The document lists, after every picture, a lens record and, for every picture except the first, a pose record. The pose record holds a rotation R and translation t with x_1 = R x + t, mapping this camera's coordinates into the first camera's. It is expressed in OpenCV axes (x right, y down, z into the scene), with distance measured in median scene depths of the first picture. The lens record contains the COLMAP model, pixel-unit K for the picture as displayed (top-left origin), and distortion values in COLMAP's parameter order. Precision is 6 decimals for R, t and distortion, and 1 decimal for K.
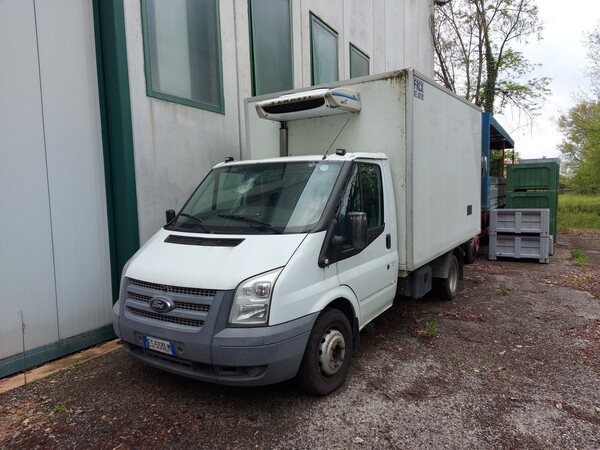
lens RADIAL K [[419.5, 0, 297.5], [0, 419.5, 221.6], [0, 0, 1]] dist [0.072175, -0.068341]
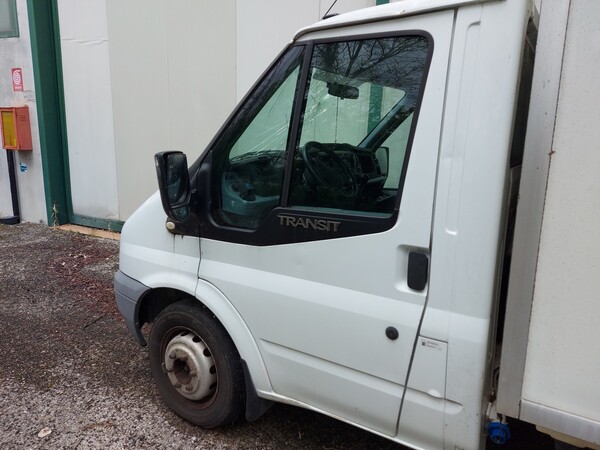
lens RADIAL K [[419.5, 0, 297.0], [0, 419.5, 223.3], [0, 0, 1]] dist [0.072175, -0.068341]
pose [[0.035276, 0.225974, -0.973495, 0.527622], [-0.102046, 0.969824, 0.221424, -0.053393], [0.994154, 0.091530, 0.057271, 0.866387]]
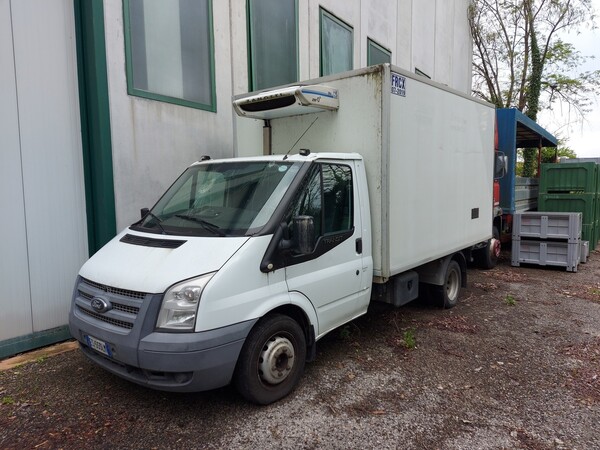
lens RADIAL K [[419.5, 0, 298.5], [0, 419.5, 222.3], [0, 0, 1]] dist [0.072175, -0.068341]
pose [[0.994535, 0.022625, -0.101922, 0.171935], [-0.021690, 0.999712, 0.010279, -0.012908], [0.102126, -0.008012, 0.994739, 0.037760]]
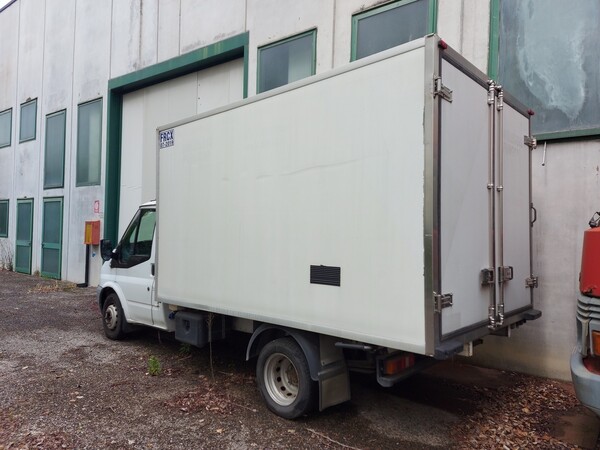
lens RADIAL K [[419.5, 0, 315.7], [0, 419.5, 231.9], [0, 0, 1]] dist [0.072175, -0.068341]
pose [[-0.118595, 0.006084, -0.992924, 1.384198], [-0.102258, 0.994589, 0.018308, -0.134430], [0.987663, 0.103705, -0.117332, 1.585784]]
